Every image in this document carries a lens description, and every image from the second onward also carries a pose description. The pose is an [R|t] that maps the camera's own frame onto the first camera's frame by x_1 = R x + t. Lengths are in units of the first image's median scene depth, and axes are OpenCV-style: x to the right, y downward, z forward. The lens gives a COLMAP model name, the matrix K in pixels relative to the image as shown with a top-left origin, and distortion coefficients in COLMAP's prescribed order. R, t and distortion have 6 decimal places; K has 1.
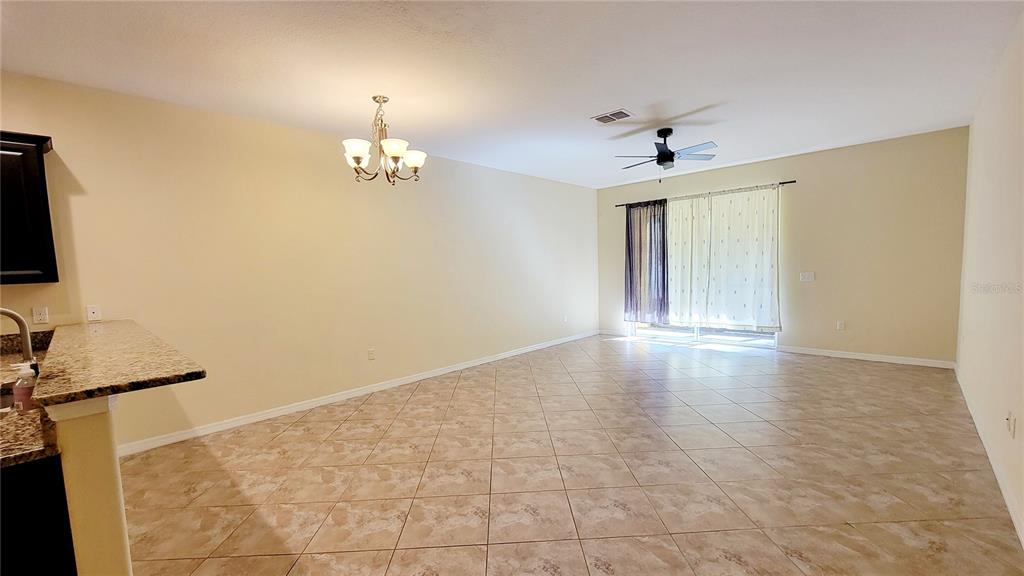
lens RADIAL K [[417.8, 0, 507.5], [0, 417.8, 296.4], [0, 0, 1]] dist [-0.006060, 0.002275]
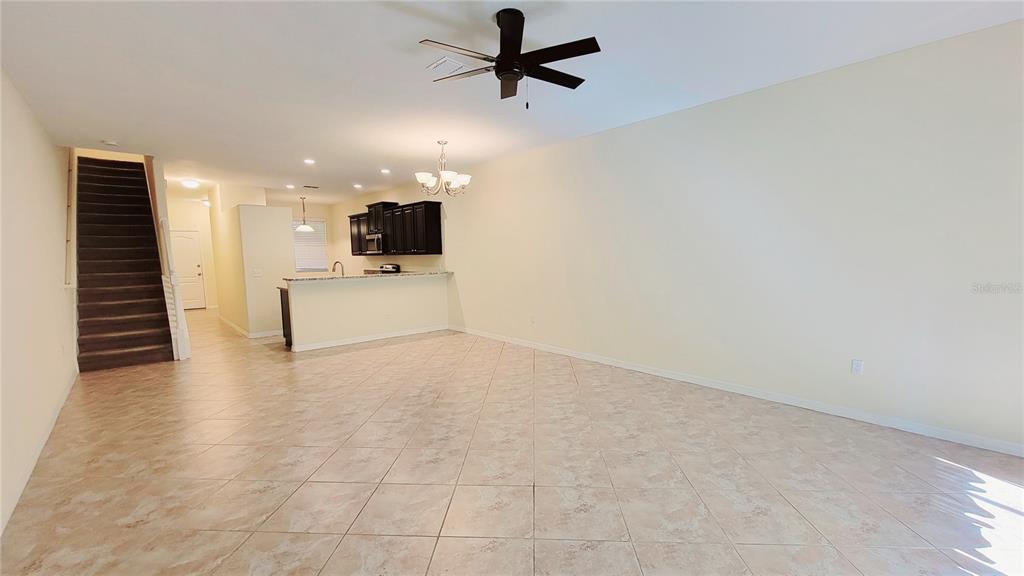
lens RADIAL K [[417.8, 0, 514.6], [0, 417.8, 293.0], [0, 0, 1]] dist [-0.006060, 0.002275]
pose [[-0.067116, 0.126086, -0.989746, 1.543708], [-0.059949, 0.989681, 0.130143, -0.166985], [0.995943, 0.068069, -0.058865, 1.684922]]
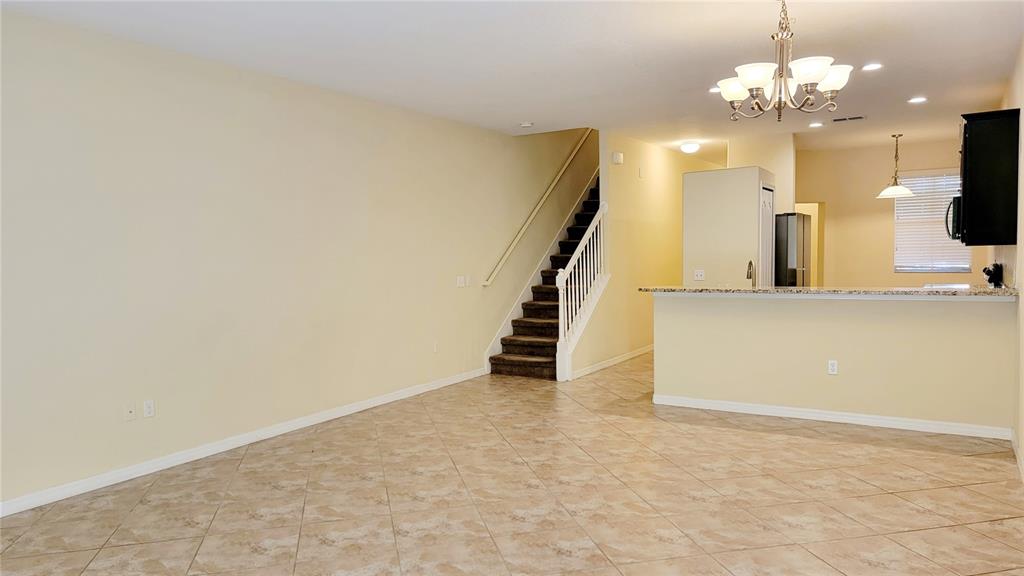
lens RADIAL K [[710.6, 0, 515.2], [0, 710.6, 286.0], [0, 0, 1]] dist [0.077816, -0.027301]
pose [[-0.973259, 0.064274, -0.220537, 0.482291], [0.035798, 0.990766, 0.130771, -0.214782], [0.226906, 0.119379, -0.966572, 2.519754]]
